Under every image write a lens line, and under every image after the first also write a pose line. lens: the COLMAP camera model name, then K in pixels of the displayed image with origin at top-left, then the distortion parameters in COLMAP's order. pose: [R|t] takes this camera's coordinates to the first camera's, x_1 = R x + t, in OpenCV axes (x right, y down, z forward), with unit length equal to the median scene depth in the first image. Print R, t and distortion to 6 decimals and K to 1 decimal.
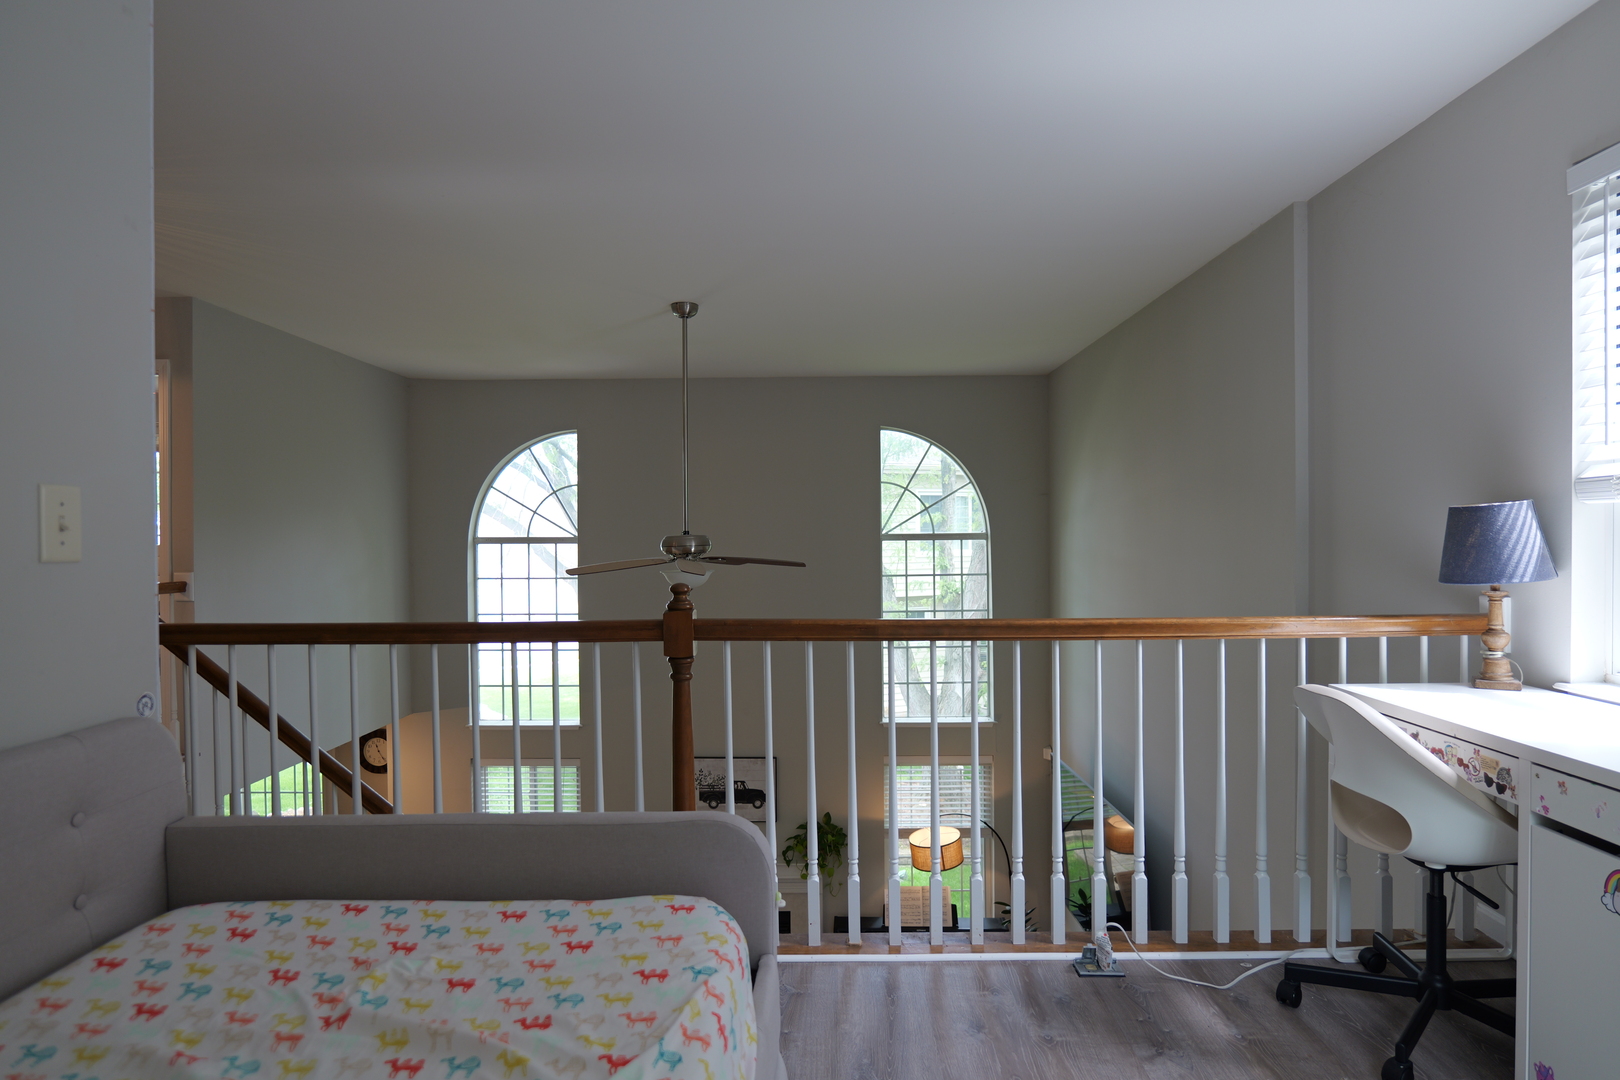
lens RADIAL K [[942.2, 0, 826.1], [0, 942.2, 540.5], [0, 0, 1]] dist [-0.029373, 0.015306]
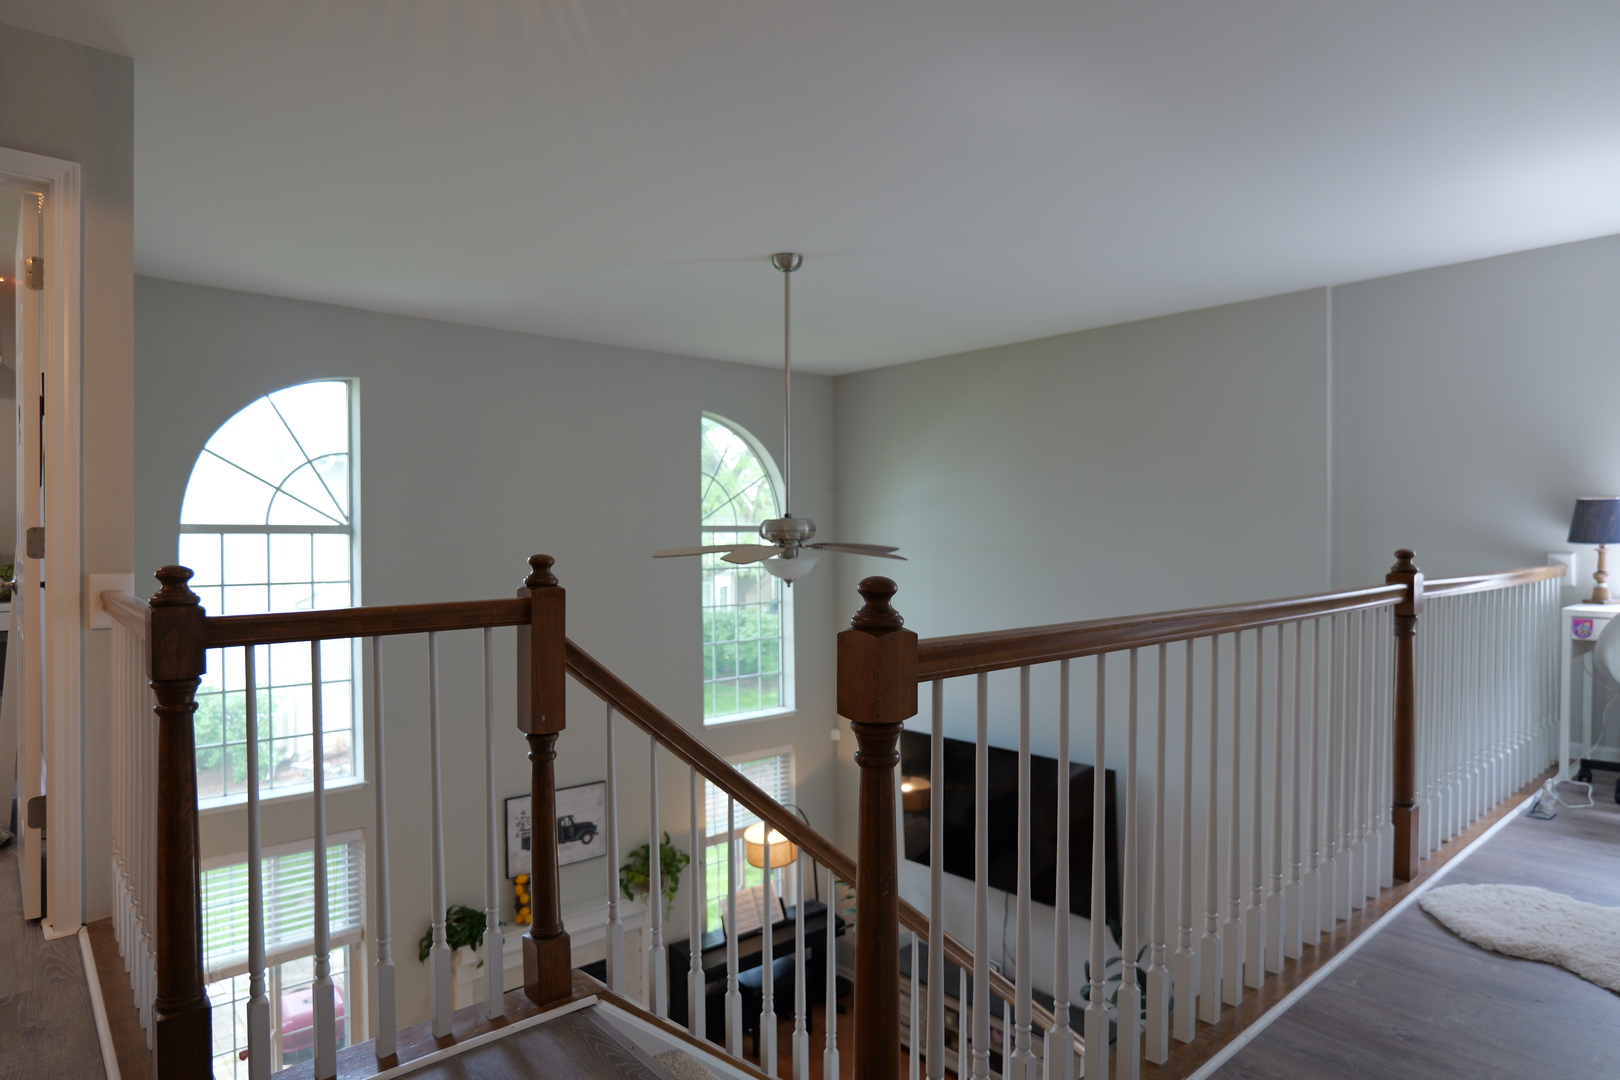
lens RADIAL K [[942.2, 0, 824.0], [0, 942.2, 539.5], [0, 0, 1]] dist [-0.029373, 0.015306]
pose [[0.746580, 0.000646, 0.665296, -0.479932], [0.003554, 0.999981, -0.004960, 0.012717], [-0.665286, 0.006068, 0.746564, 0.217025]]
